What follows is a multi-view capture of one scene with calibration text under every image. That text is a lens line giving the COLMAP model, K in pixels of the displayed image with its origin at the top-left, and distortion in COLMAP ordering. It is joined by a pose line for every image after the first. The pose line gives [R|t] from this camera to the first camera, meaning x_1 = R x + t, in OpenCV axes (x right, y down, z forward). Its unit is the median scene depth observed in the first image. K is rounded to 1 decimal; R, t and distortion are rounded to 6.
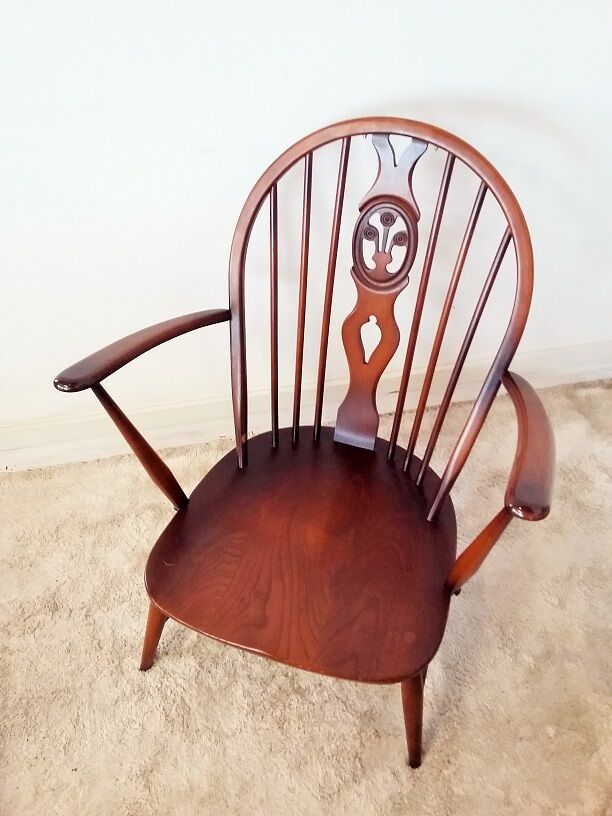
lens RADIAL K [[732.4, 0, 306.0], [0, 732.4, 408.0], [0, 0, 1]] dist [0.084383, -0.207517]
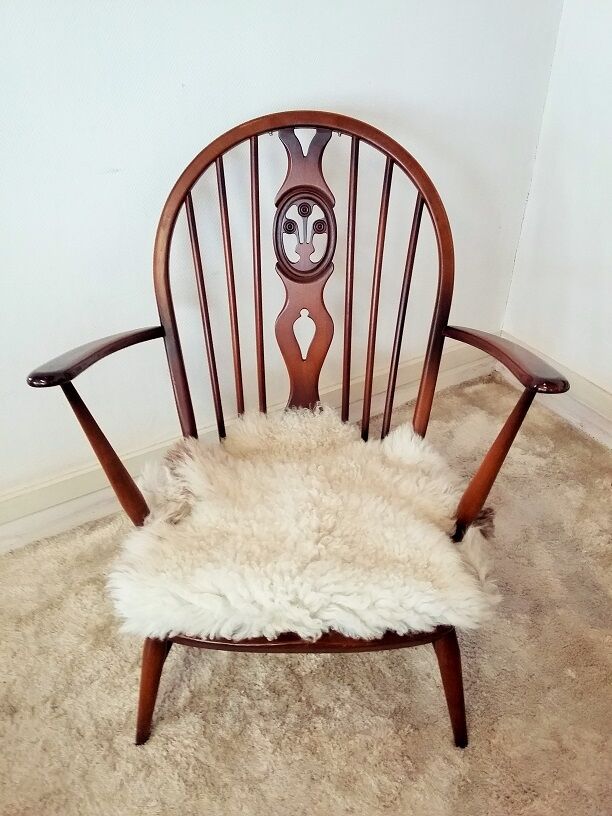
lens RADIAL K [[732.4, 0, 306.0], [0, 732.4, 408.0], [0, 0, 1]] dist [0.084383, -0.207517]
pose [[0.946152, -0.187617, 0.263813, -0.205274], [0.231585, 0.961700, -0.146631, 0.159553], [-0.226198, 0.199830, 0.953364, 0.060365]]
